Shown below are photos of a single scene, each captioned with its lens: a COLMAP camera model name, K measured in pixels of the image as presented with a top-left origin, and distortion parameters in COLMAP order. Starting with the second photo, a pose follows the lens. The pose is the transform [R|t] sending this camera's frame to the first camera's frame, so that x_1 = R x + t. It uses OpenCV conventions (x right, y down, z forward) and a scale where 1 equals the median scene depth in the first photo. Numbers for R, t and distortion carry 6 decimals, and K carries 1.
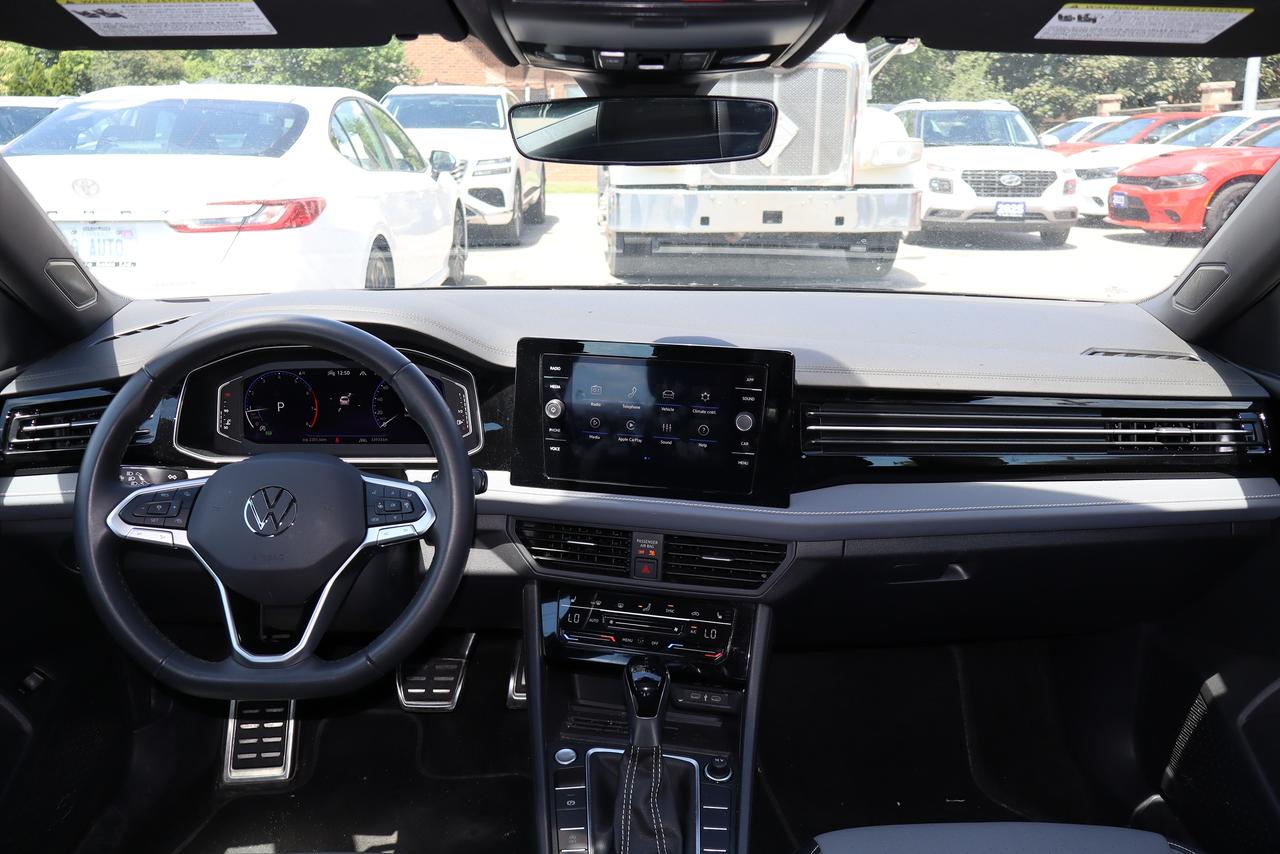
lens RADIAL K [[1074.8, 0, 641.0], [0, 1074.8, 382.7], [0, 0, 1]] dist [-0.006778, -0.002933]
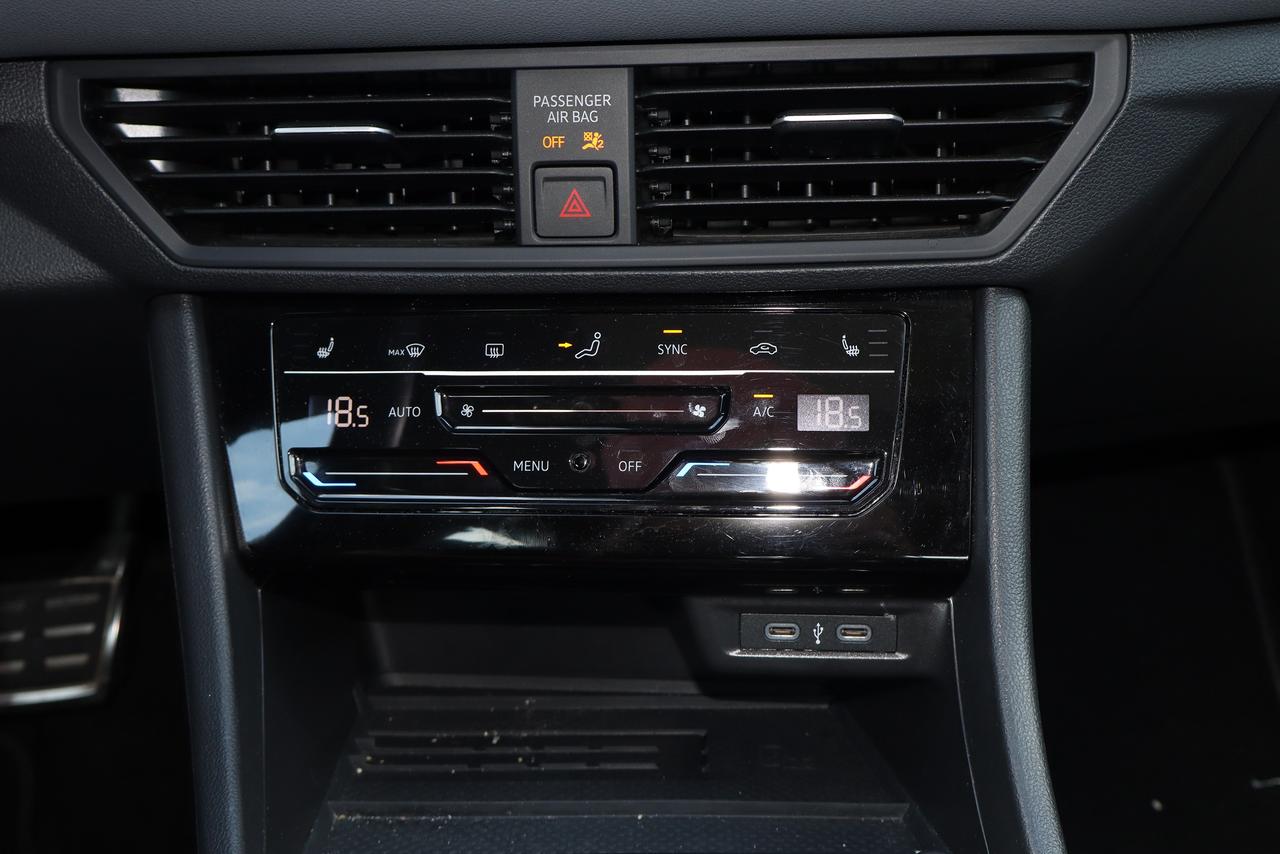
lens RADIAL K [[1355.9, 0, 640.0], [0, 1355.9, 427.0], [0, 0, 1]] dist [0.000921, -0.000077]
pose [[0.990309, -0.091295, 0.104661, -0.020359], [0.074656, 0.985380, 0.153140, 0.176239], [-0.117112, -0.143843, 0.982647, 0.643910]]
